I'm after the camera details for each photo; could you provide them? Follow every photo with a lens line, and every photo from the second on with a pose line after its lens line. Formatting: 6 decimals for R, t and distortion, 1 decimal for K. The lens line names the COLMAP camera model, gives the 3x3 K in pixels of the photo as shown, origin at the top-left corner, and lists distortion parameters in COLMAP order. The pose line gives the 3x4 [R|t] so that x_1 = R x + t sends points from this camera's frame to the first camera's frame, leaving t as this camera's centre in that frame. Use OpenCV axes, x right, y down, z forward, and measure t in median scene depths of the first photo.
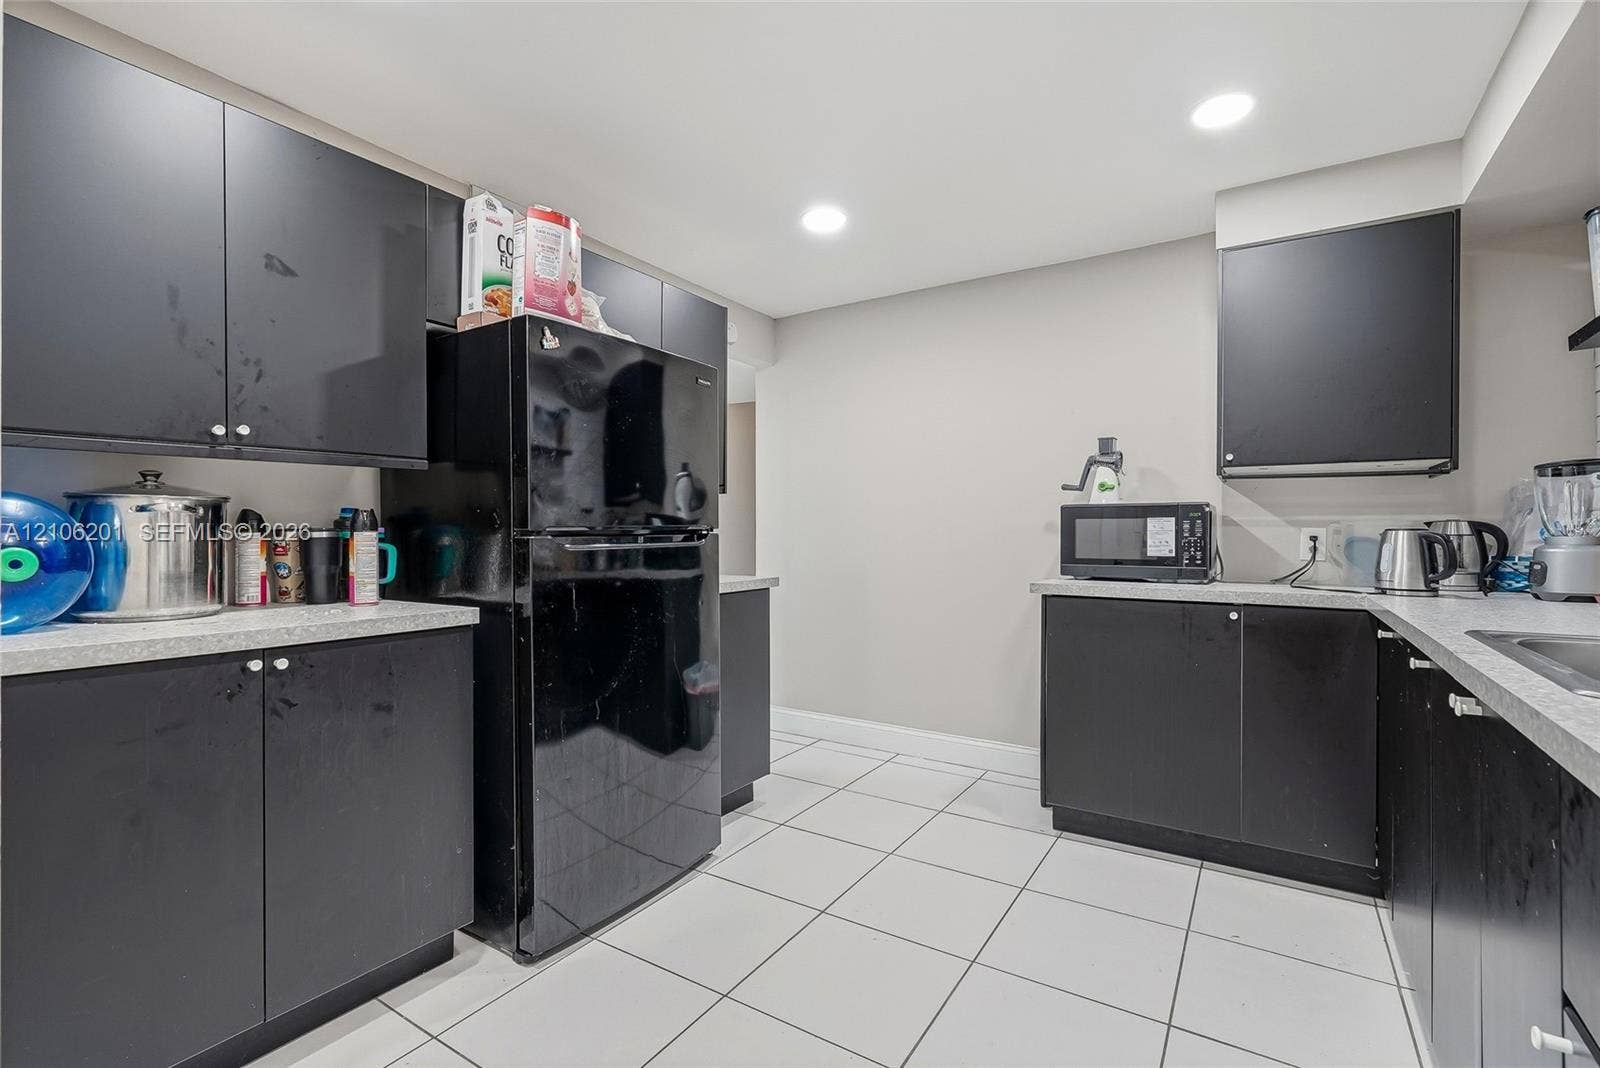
lens RADIAL K [[734.6, 0, 787.2], [0, 734.6, 533.2], [0, 0, 1]] dist [0.009572, -0.004625]
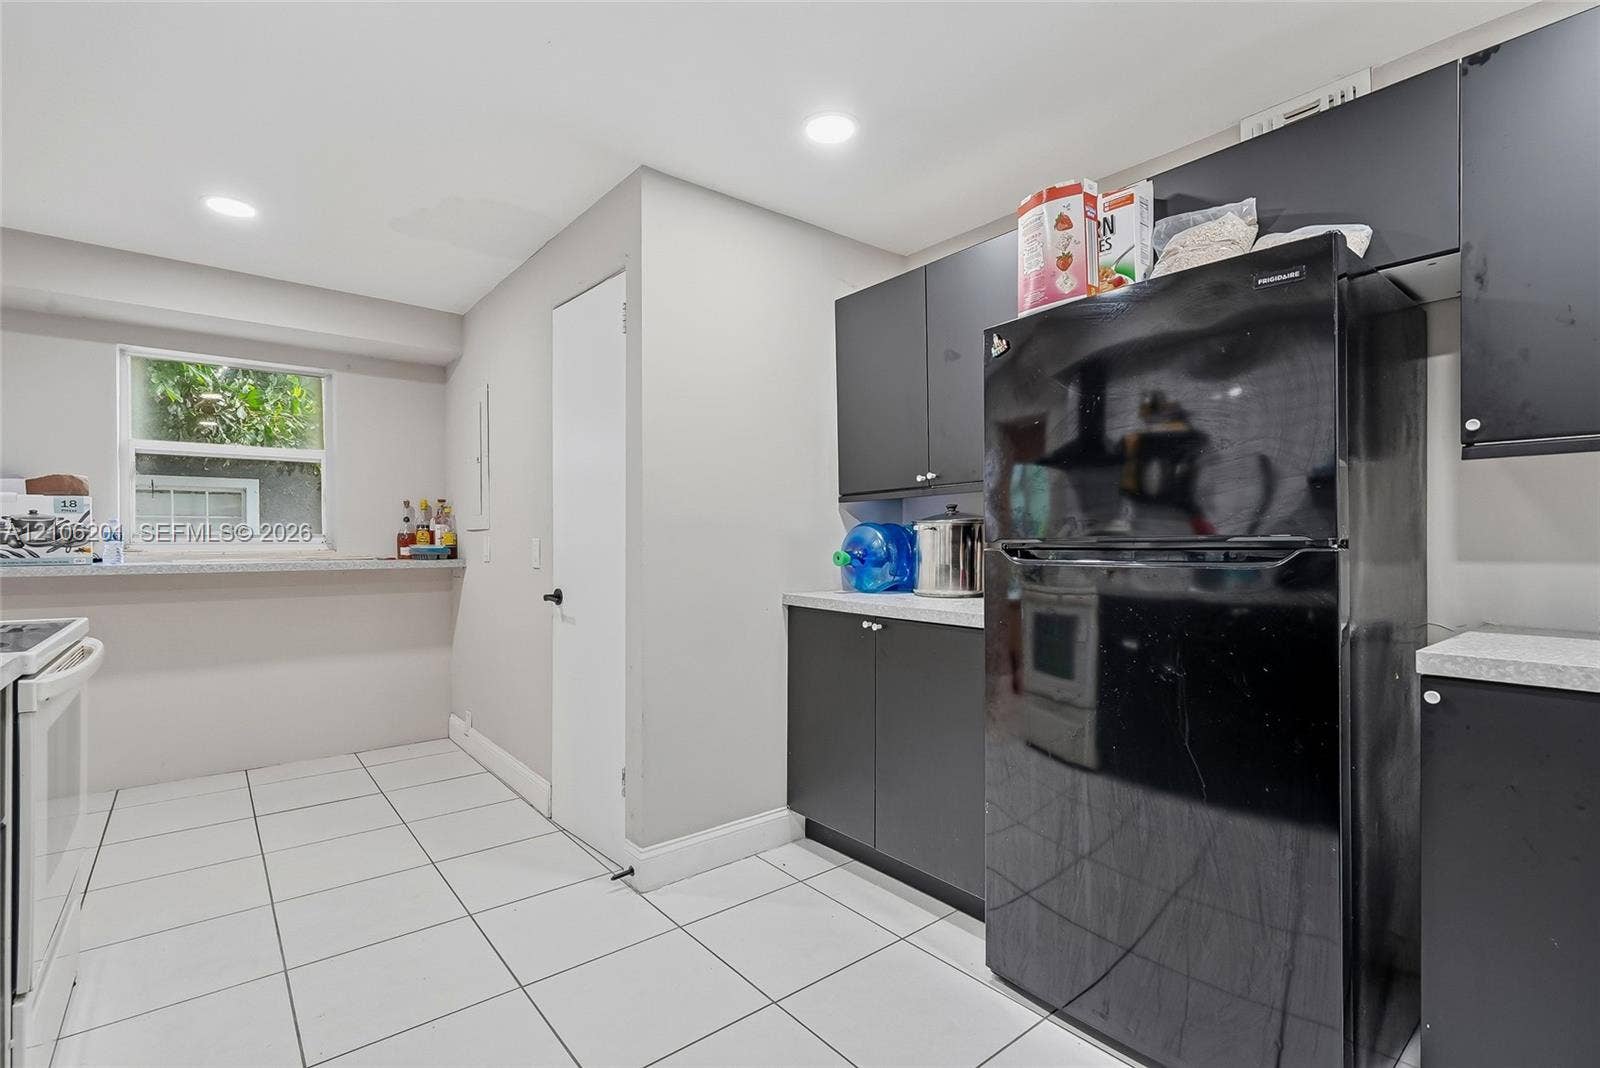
lens RADIAL K [[734.6, 0, 796.9], [0, 734.6, 545.5], [0, 0, 1]] dist [0.009572, -0.004625]
pose [[-0.308283, 0.009663, -0.951246, 0.534226], [-0.000475, 0.999947, 0.010311, -0.008142], [0.951295, 0.003630, -0.308262, 0.823910]]
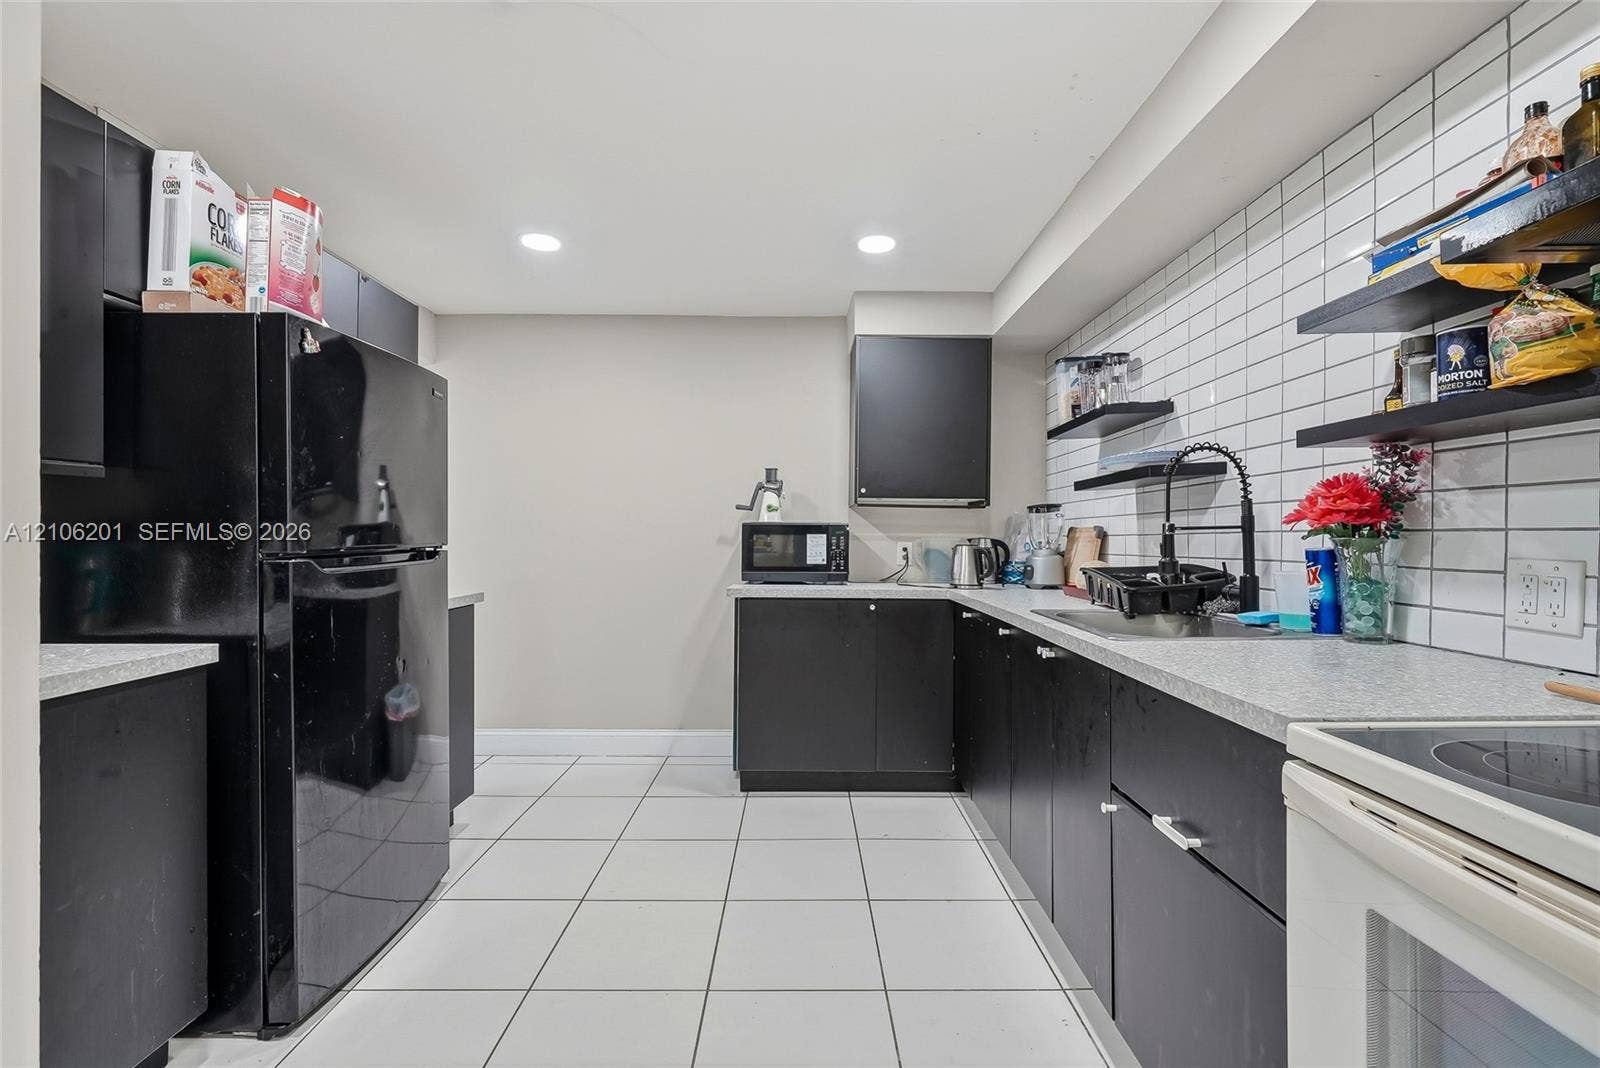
lens RADIAL K [[734.6, 0, 804.7], [0, 734.6, 538.6], [0, 0, 1]] dist [0.009572, -0.004625]
pose [[0.837880, 0.000634, 0.545855, -0.246253], [-0.003078, 0.999989, 0.003564, -0.021122], [-0.545846, -0.004666, 0.837872, -0.077872]]
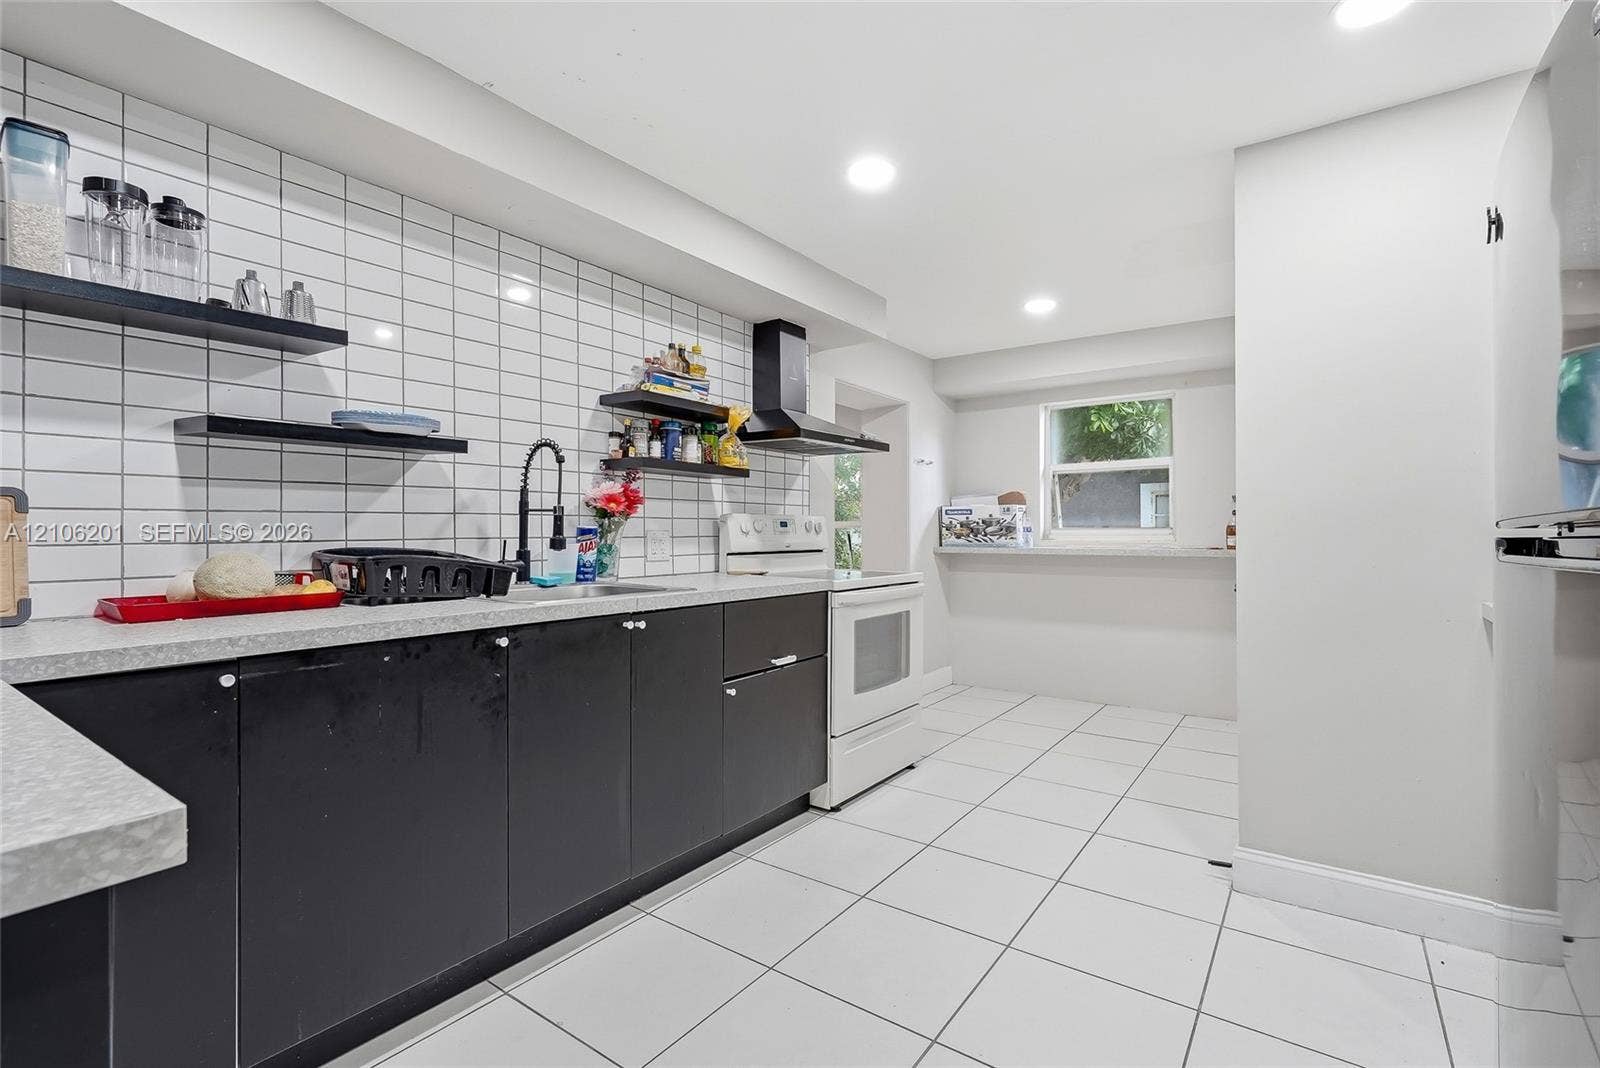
lens RADIAL K [[734.6, 0, 813.9], [0, 734.6, 530.6], [0, 0, 1]] dist [0.009572, -0.004625]
pose [[-0.999096, 0.002202, 0.042463, 0.170359], [0.002042, 0.999991, -0.003812, -0.000620], [-0.042471, -0.003722, -0.999091, 1.314168]]
